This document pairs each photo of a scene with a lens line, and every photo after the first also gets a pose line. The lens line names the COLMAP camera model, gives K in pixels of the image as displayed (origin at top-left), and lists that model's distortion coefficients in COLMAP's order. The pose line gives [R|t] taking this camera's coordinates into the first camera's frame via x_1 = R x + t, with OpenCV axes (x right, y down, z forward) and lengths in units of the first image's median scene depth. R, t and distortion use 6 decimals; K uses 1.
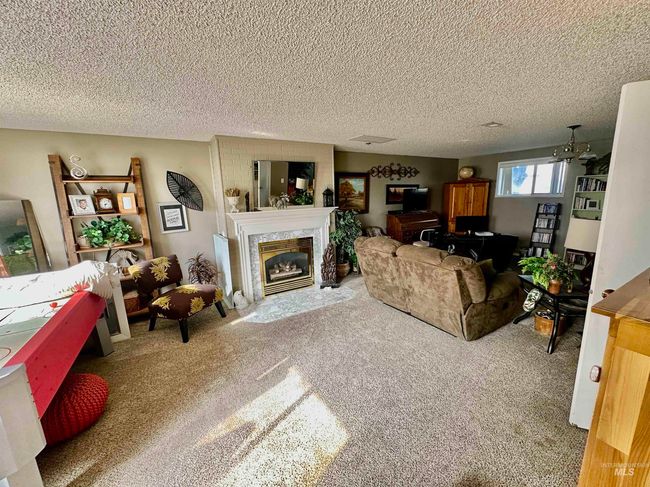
lens RADIAL K [[261.7, 0, 323.8], [0, 261.7, 242.5], [0, 0, 1]] dist [0.000392, 0.000037]
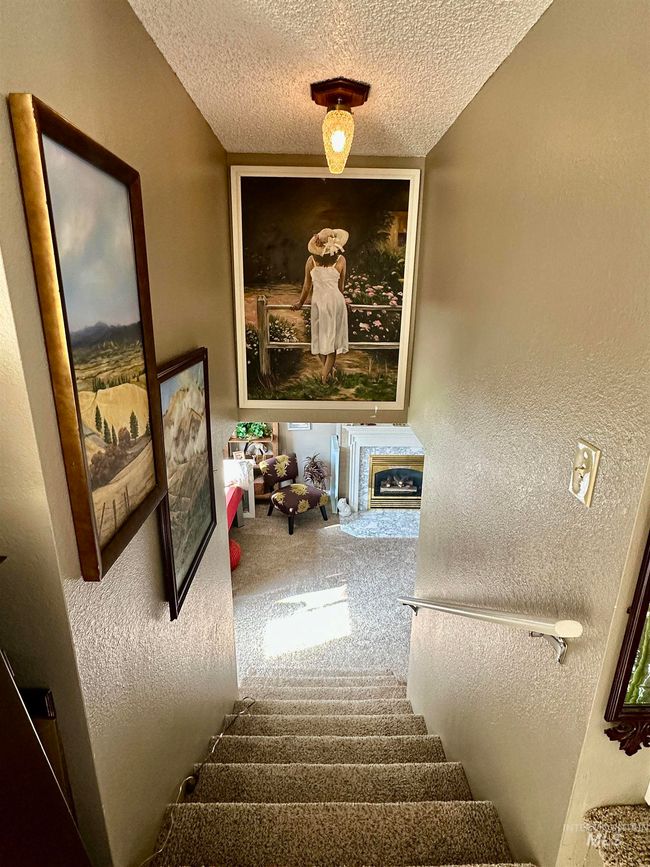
lens RADIAL K [[455.6, 0, 321.9], [0, 455.6, 434.0], [0, 0, 1]] dist [0.000785, -0.000044]
pose [[0.862951, 0.189798, -0.468286, 0.421071], [-0.131002, 0.979122, 0.155434, -0.355628], [0.488010, -0.072785, 0.869798, -0.620481]]
